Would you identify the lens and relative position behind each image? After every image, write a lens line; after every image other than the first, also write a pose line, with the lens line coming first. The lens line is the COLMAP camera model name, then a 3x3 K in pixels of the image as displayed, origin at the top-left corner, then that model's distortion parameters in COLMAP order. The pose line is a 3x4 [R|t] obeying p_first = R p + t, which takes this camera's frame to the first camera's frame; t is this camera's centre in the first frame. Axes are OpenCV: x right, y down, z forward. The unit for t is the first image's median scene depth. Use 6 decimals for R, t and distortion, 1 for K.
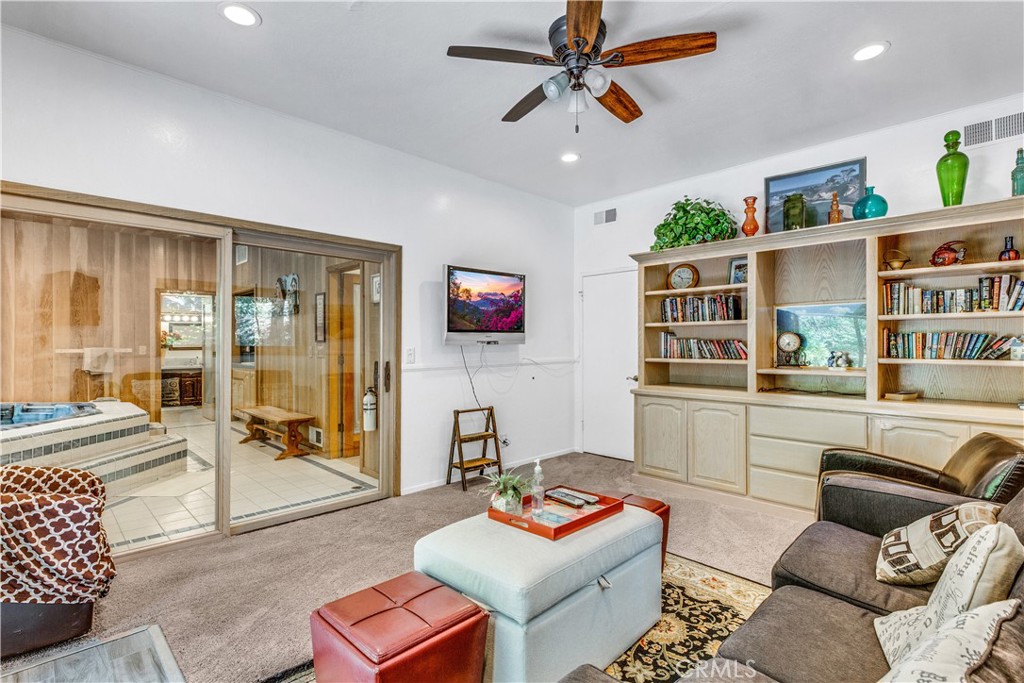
lens RADIAL K [[477.7, 0, 509.7], [0, 477.7, 343.9], [0, 0, 1]] dist [-0.000304, -0.000045]
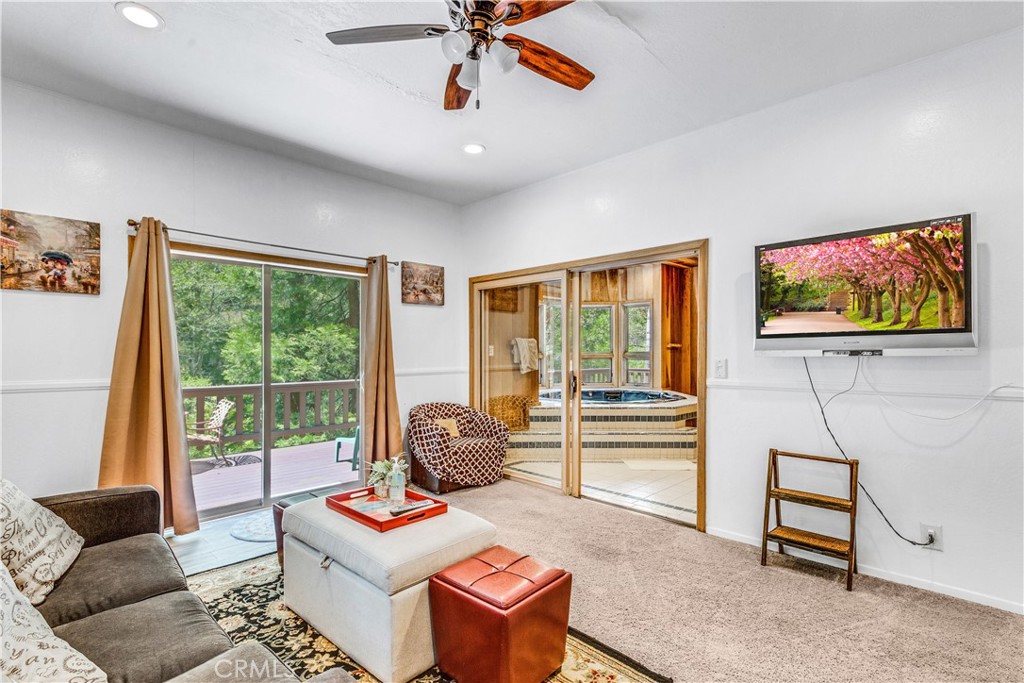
lens RADIAL K [[477.7, 0, 509.7], [0, 477.7, 348.2], [0, 0, 1]] dist [-0.000304, -0.000045]
pose [[0.026196, -0.007775, -0.999627, 0.588281], [0.005132, 0.999958, -0.007643, -0.005608], [0.999644, -0.004930, 0.026235, 0.604553]]
